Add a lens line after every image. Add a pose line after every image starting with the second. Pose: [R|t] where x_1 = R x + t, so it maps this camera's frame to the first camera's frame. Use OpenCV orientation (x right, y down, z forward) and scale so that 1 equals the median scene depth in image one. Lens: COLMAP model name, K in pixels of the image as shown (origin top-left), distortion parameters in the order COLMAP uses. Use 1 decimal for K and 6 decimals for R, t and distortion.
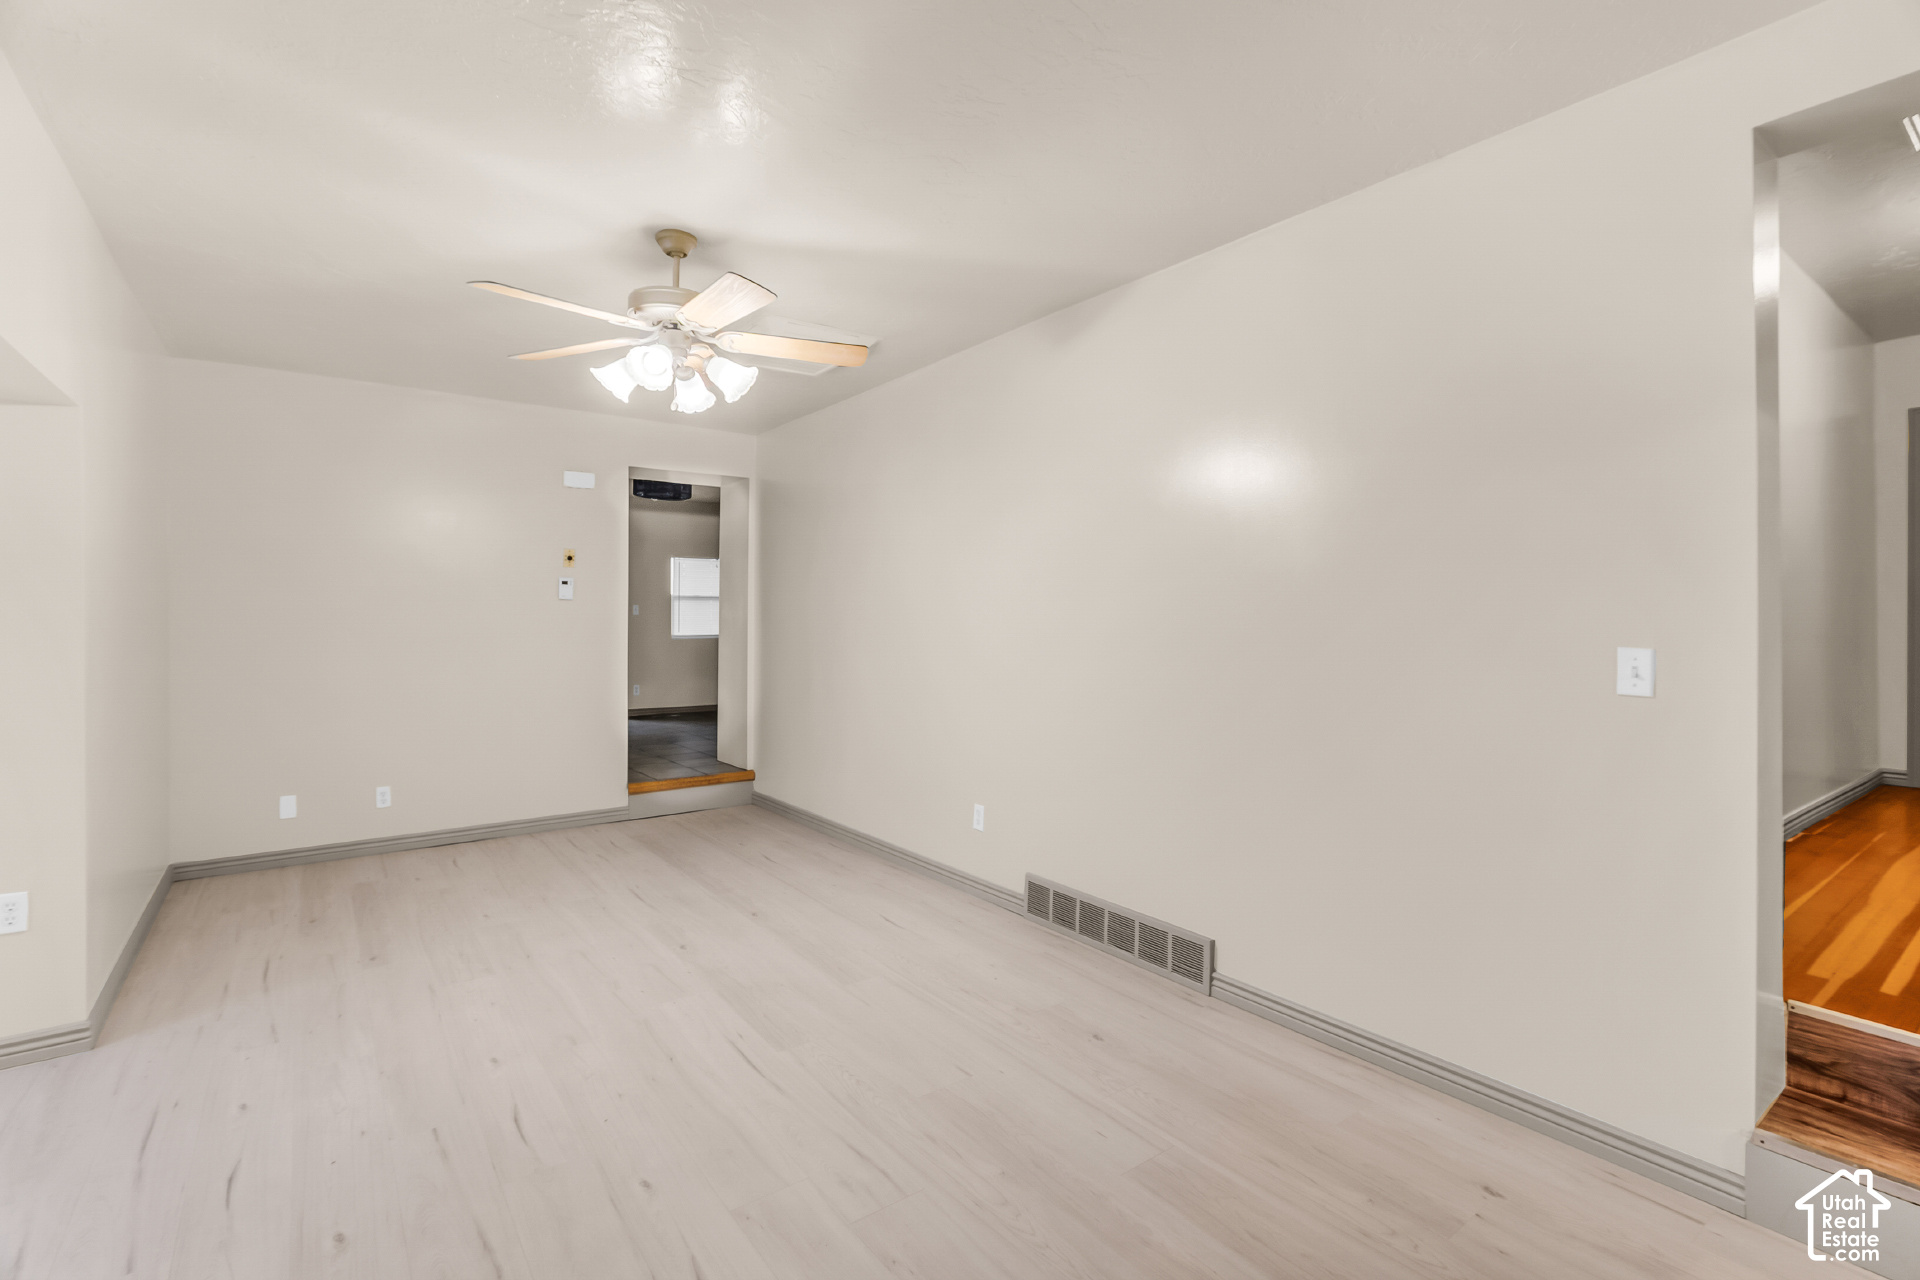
lens RADIAL K [[884.5, 0, 952.9], [0, 884.5, 619.6], [0, 0, 1]] dist [-0.001800, -0.000094]
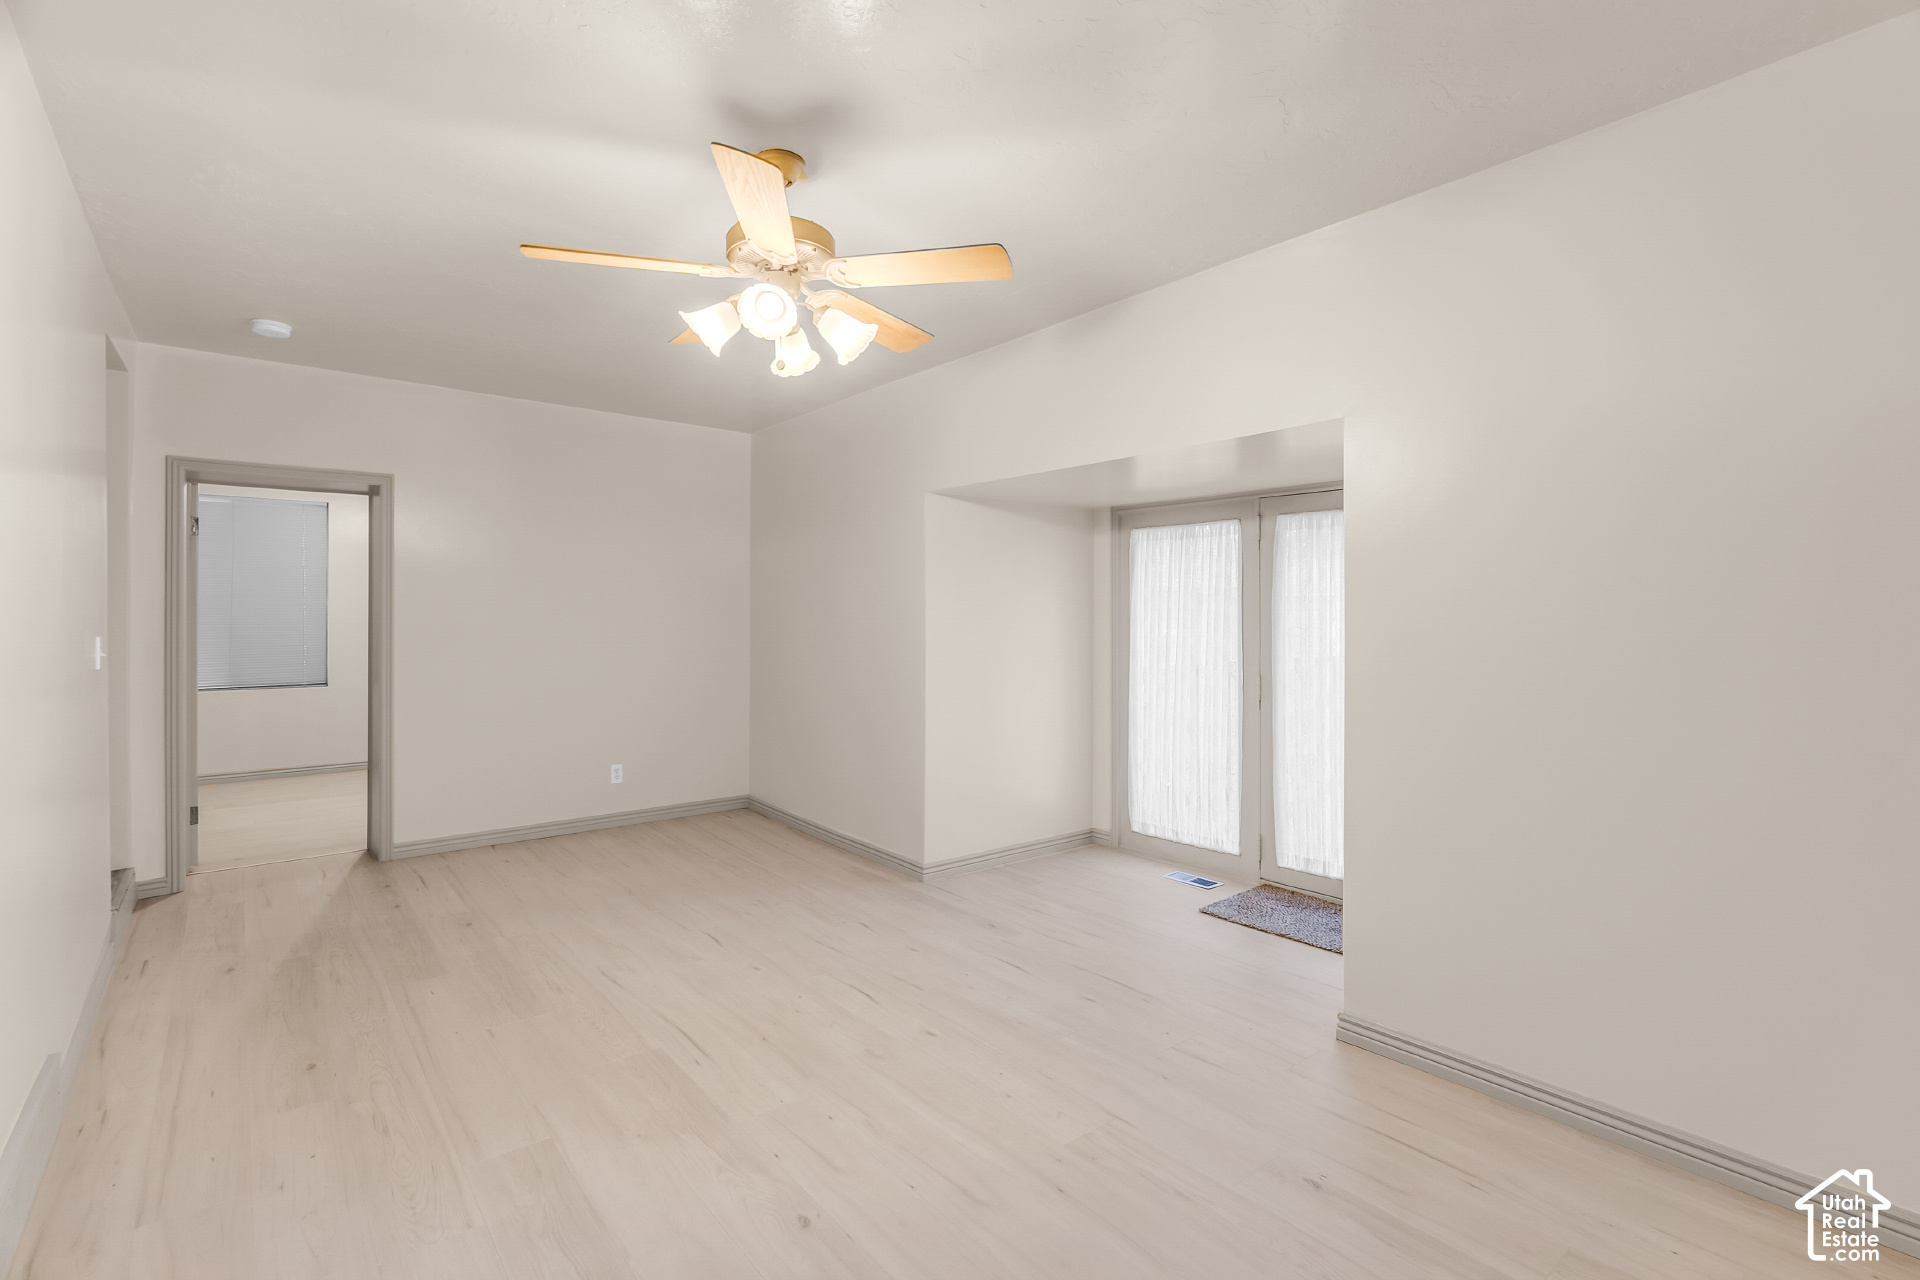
lens RADIAL K [[865.8, 0, 960.0], [0, 865.8, 640.0], [0, 0, 1]] dist [-0.013743, 0.000080]
pose [[-0.998205, -0.001980, -0.059856, -0.279694], [-0.004022, 0.999413, 0.034019, -0.007967], [0.059753, 0.034199, -0.997627, 1.156456]]
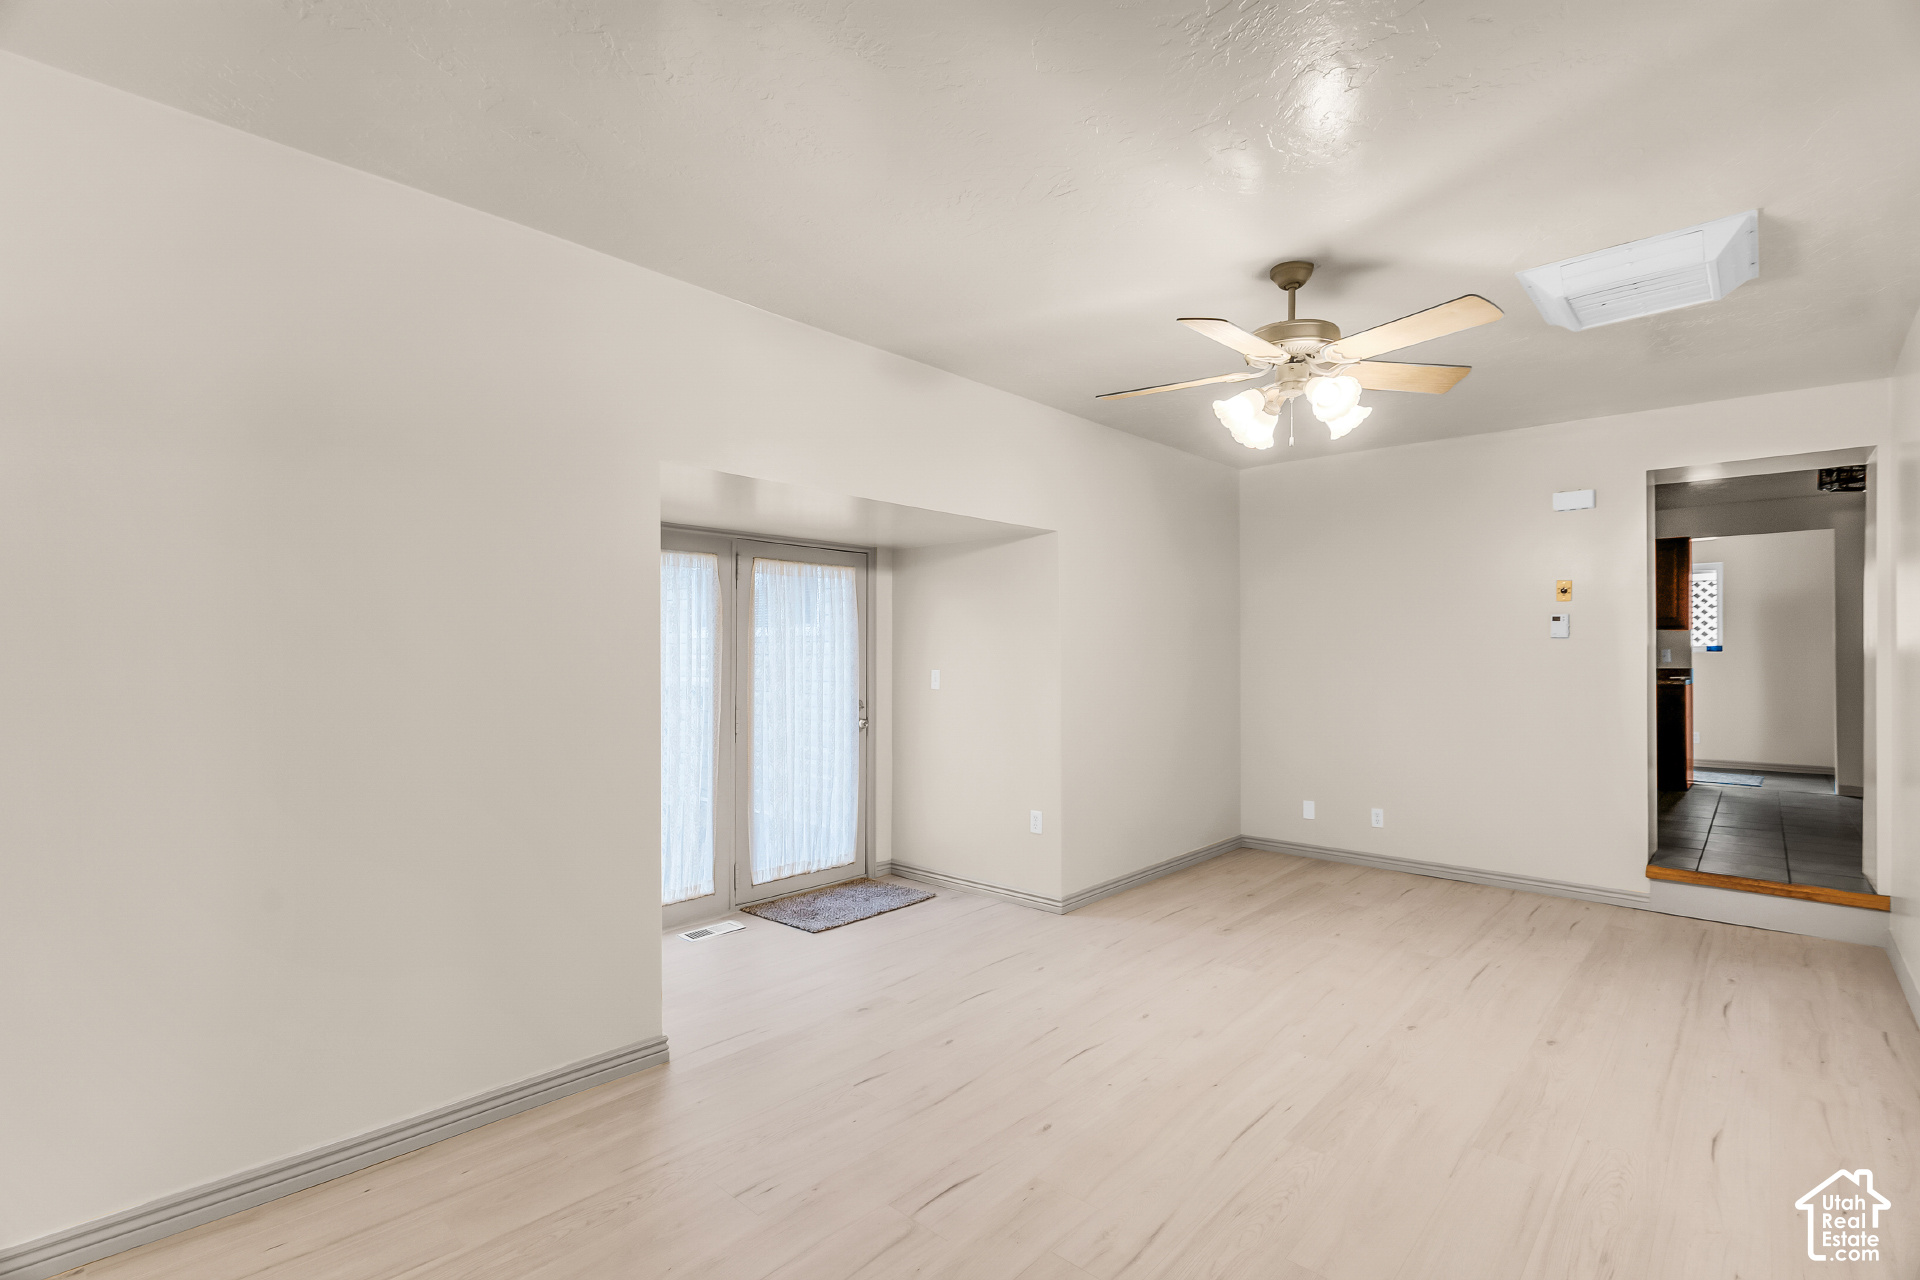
lens RADIAL K [[865.8, 0, 960.0], [0, 865.8, 640.0], [0, 0, 1]] dist [-0.013743, 0.000080]
pose [[0.180807, -0.017592, -0.983361, 0.354645], [-0.007109, 0.999791, -0.019193, 0.000816], [0.983493, 0.010461, 0.180645, 0.298415]]
